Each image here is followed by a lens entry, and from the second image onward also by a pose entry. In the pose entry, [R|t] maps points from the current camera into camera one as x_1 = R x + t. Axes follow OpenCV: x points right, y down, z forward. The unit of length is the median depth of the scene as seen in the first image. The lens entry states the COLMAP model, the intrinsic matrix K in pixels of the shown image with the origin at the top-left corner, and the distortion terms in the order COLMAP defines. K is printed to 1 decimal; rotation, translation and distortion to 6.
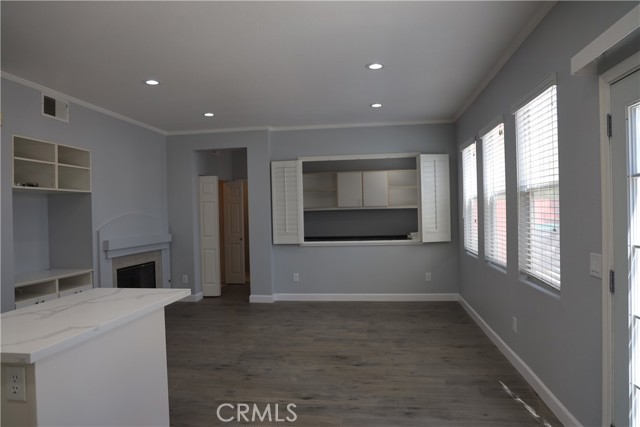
lens RADIAL K [[441.5, 0, 320.0], [0, 441.5, 213.5], [0, 0, 1]] dist [-0.093235, 0.070788]
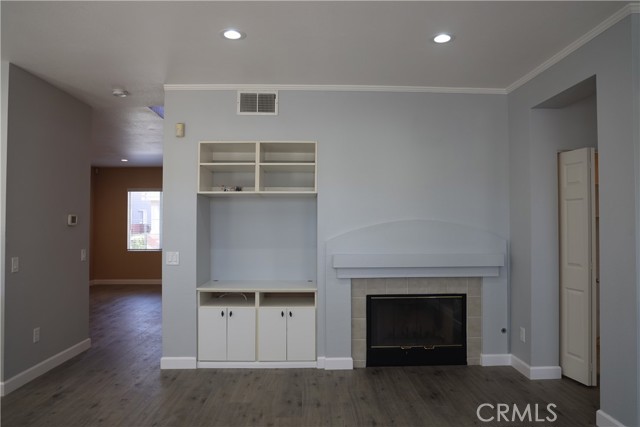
lens RADIAL K [[441.5, 0, 320.0], [0, 441.5, 213.5], [0, 0, 1]] dist [-0.093235, 0.070788]
pose [[0.174527, -0.003466, -0.984646, 0.224655], [-0.005576, 0.999974, -0.004509, -0.005763], [0.984637, 0.006277, 0.174503, 0.686048]]
